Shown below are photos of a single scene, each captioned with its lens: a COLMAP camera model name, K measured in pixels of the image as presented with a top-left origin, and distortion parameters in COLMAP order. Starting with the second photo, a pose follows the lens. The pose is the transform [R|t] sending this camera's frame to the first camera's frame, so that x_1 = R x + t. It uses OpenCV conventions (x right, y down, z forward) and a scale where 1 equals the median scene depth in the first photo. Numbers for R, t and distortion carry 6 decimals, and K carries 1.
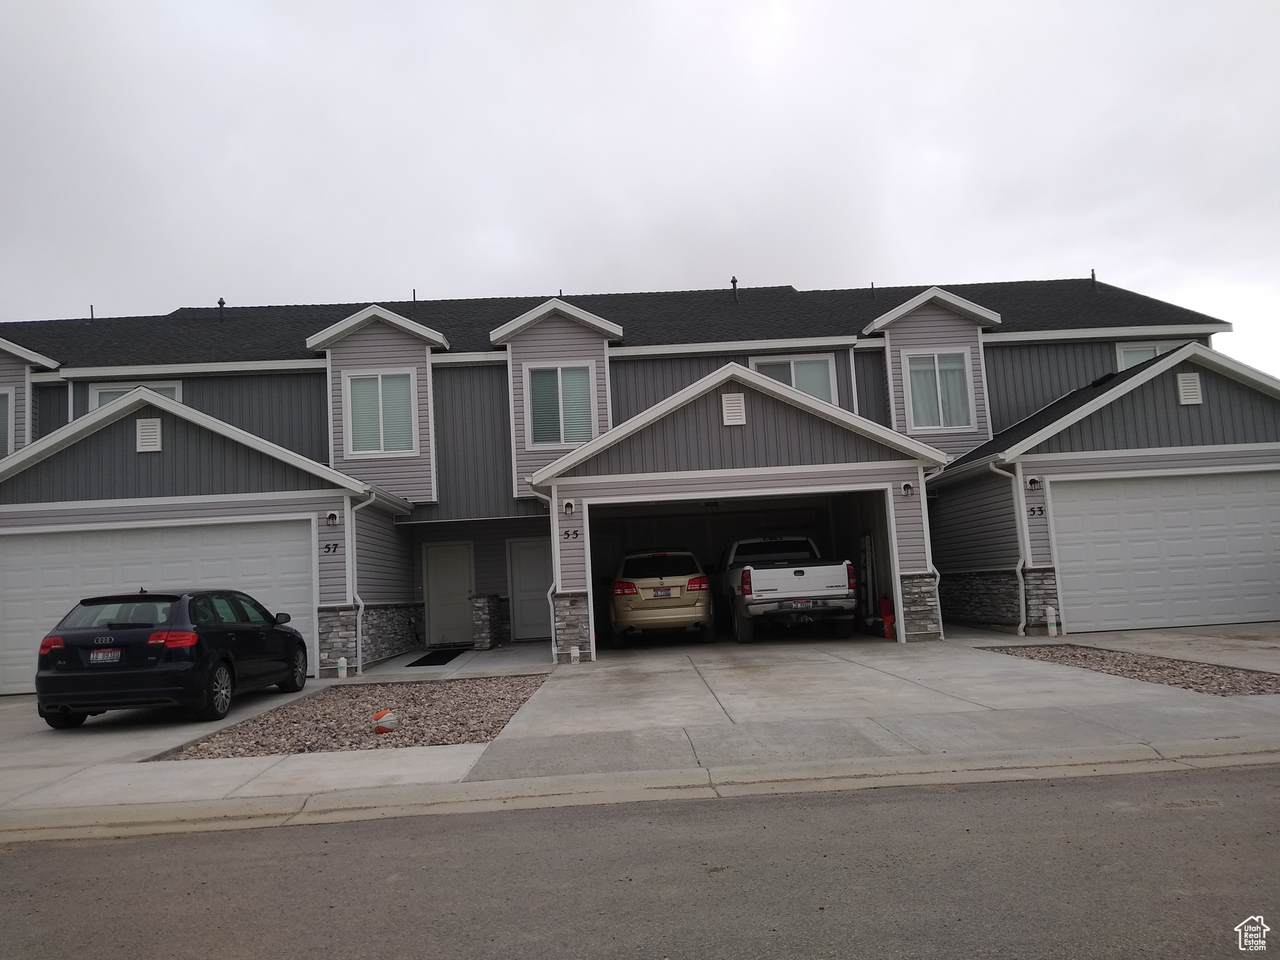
lens RADIAL K [[934.5, 0, 640.6], [0, 934.5, 419.4], [0, 0, 1]] dist [0.042909, -0.050880]
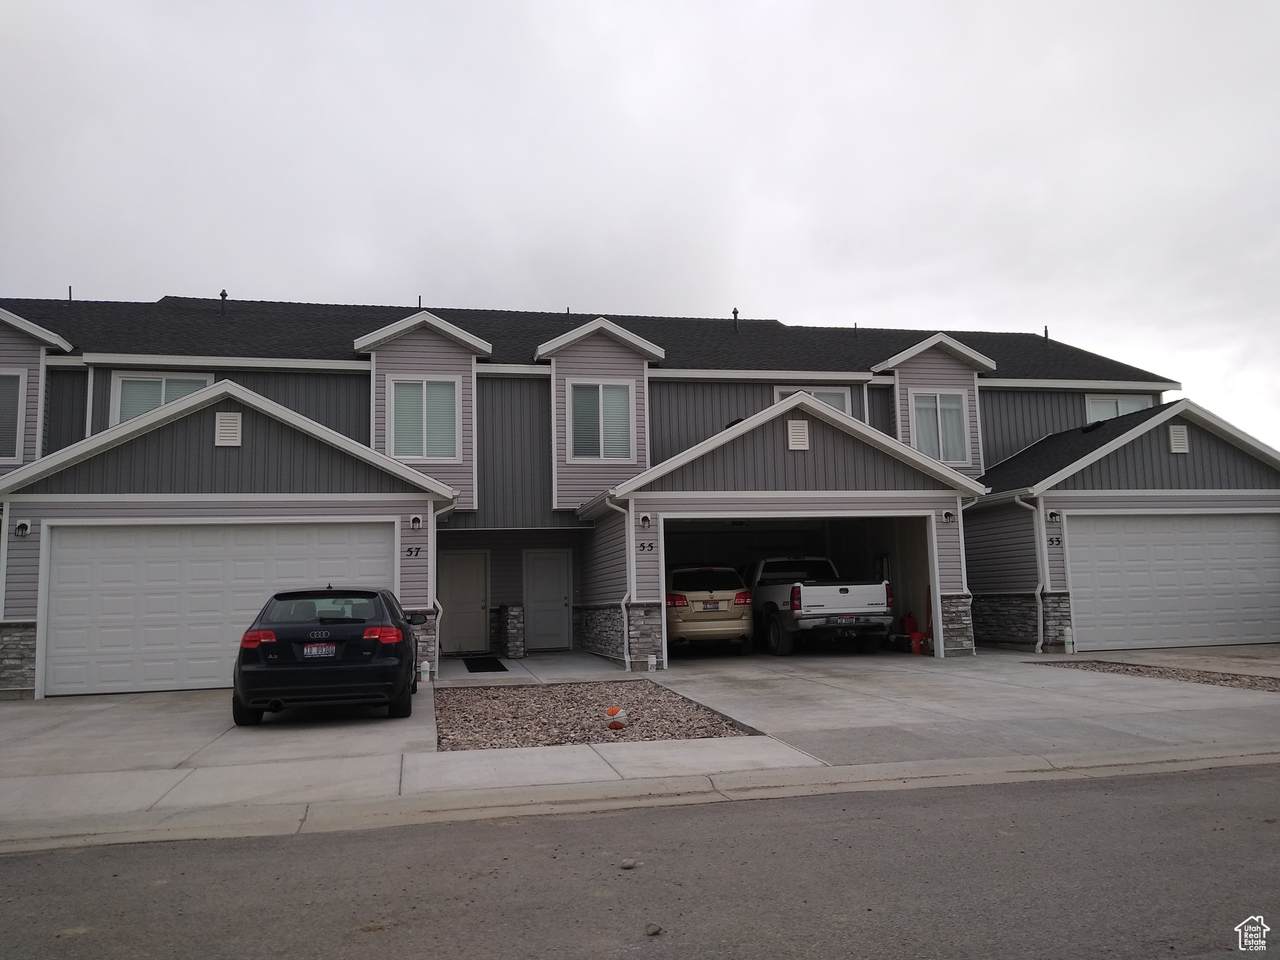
lens RADIAL K [[927.4, 0, 638.3], [0, 927.4, 423.6], [0, 0, 1]] dist [0.047788, -0.051075]
pose [[0.986084, 0.056646, 0.156299, -0.242937], [-0.053885, 0.998308, -0.021848, 0.008926], [-0.157272, 0.013122, 0.987468, -0.018954]]
